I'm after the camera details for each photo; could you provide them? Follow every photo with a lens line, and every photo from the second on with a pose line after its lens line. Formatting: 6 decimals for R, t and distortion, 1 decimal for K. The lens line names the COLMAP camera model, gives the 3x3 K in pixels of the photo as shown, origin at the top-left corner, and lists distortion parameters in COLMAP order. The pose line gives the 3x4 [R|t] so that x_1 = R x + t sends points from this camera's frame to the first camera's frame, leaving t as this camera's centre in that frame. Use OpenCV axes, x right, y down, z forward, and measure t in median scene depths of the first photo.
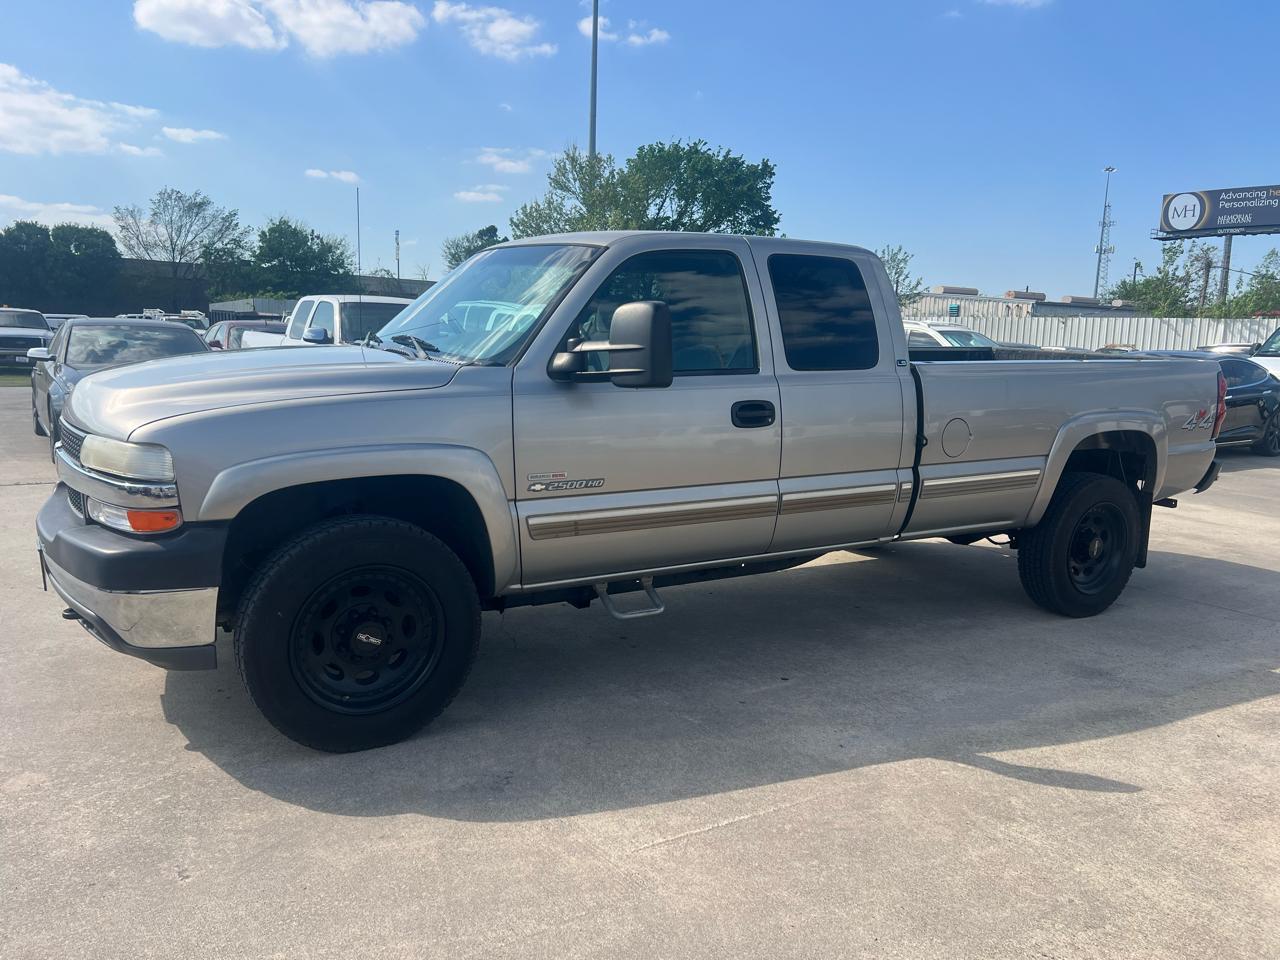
lens RADIAL K [[968.5, 0, 635.7], [0, 968.5, 485.5], [0, 0, 1]] dist [0.039528, -0.048306]
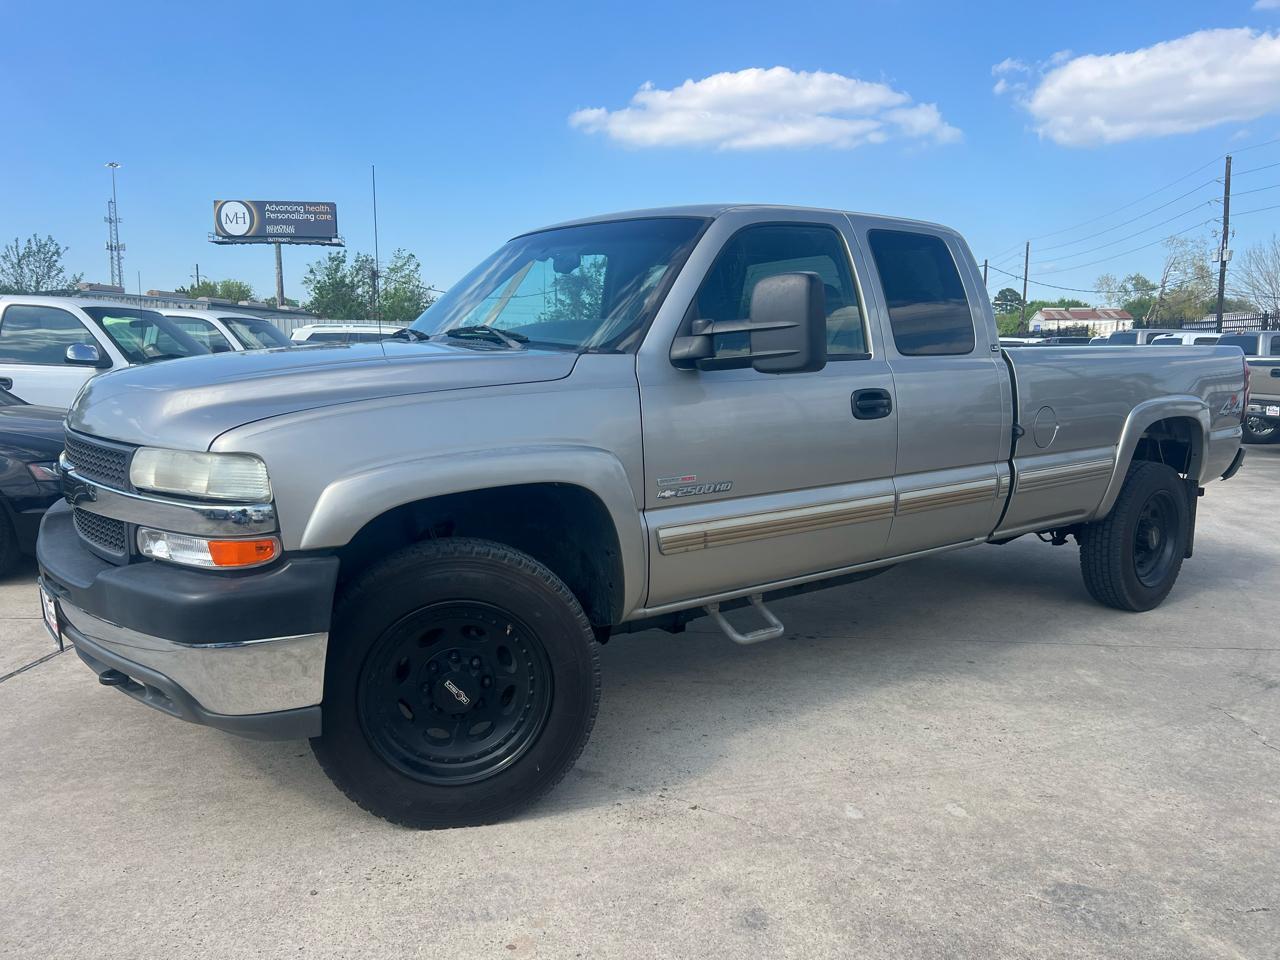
lens RADIAL K [[968.5, 0, 635.7], [0, 968.5, 485.5], [0, 0, 1]] dist [0.039528, -0.048306]
pose [[0.991192, -0.041151, 0.125878, -0.200735], [0.043969, 0.998839, -0.019688, 0.008863], [-0.124922, 0.025049, 0.991850, 0.132326]]
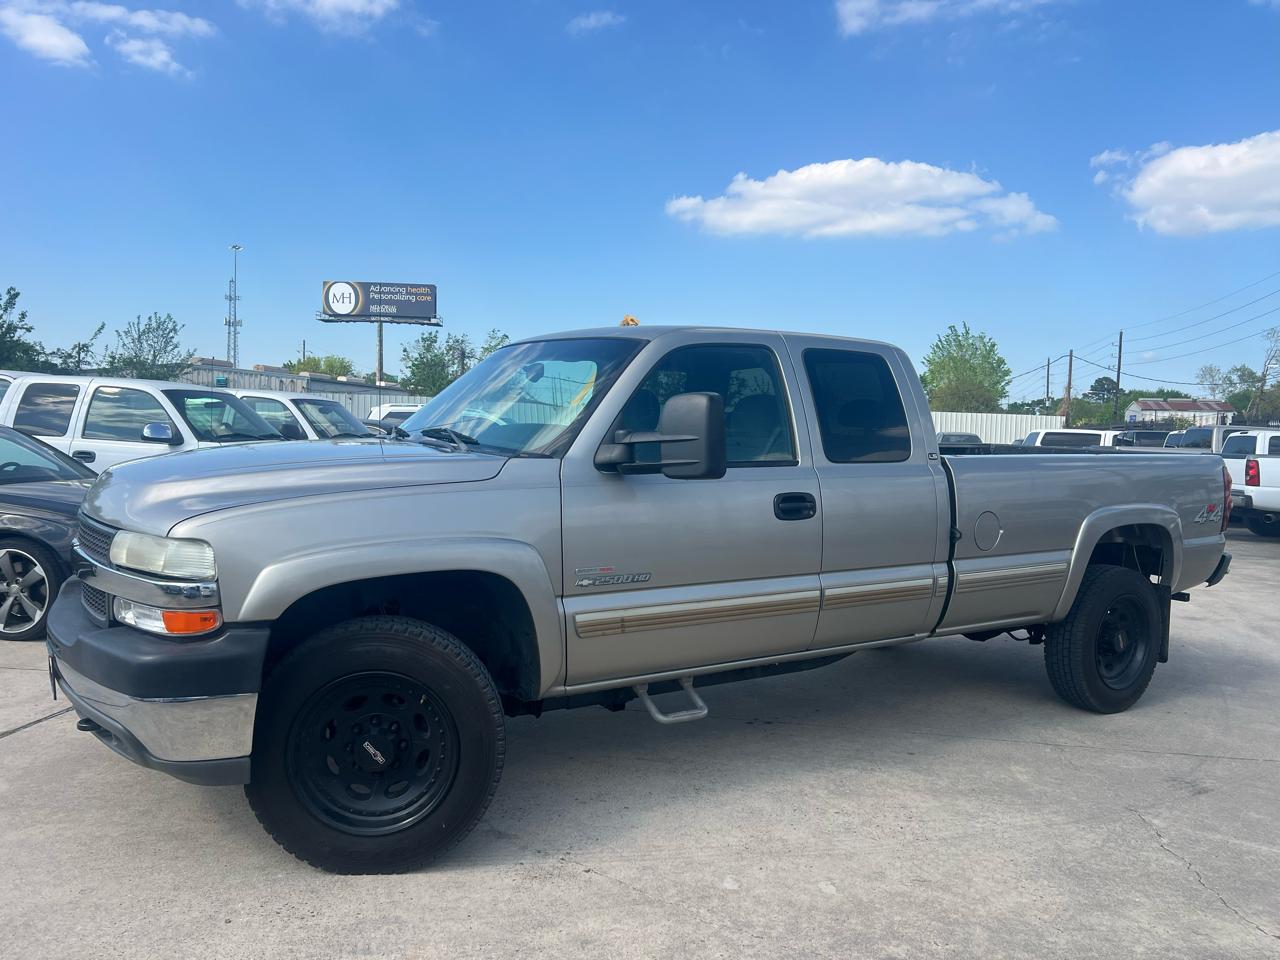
lens RADIAL K [[968.5, 0, 635.7], [0, 968.5, 485.5], [0, 0, 1]] dist [0.039528, -0.048306]
pose [[0.999033, -0.003338, 0.043837, -0.078761], [0.007837, 0.994663, -0.102881, 0.004262], [-0.043260, 0.103125, 0.993727, 0.029150]]
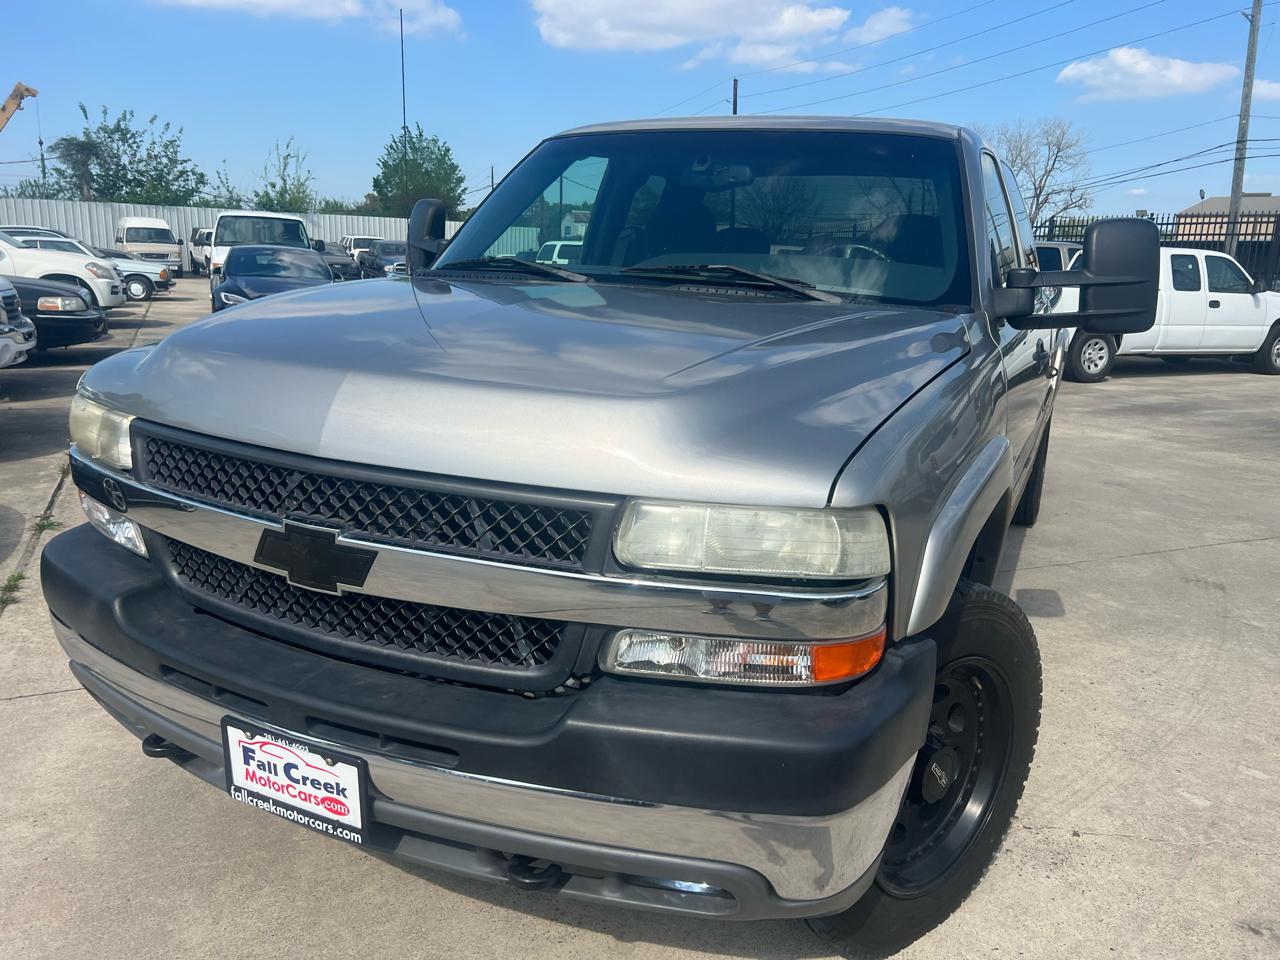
lens RADIAL K [[968.5, 0, 635.7], [0, 968.5, 485.5], [0, 0, 1]] dist [0.039528, -0.048306]
pose [[0.823123, -0.133522, 0.551942, -0.614195], [0.082875, 0.989803, 0.115854, -0.084845], [-0.561783, -0.049620, 0.825795, 0.470329]]
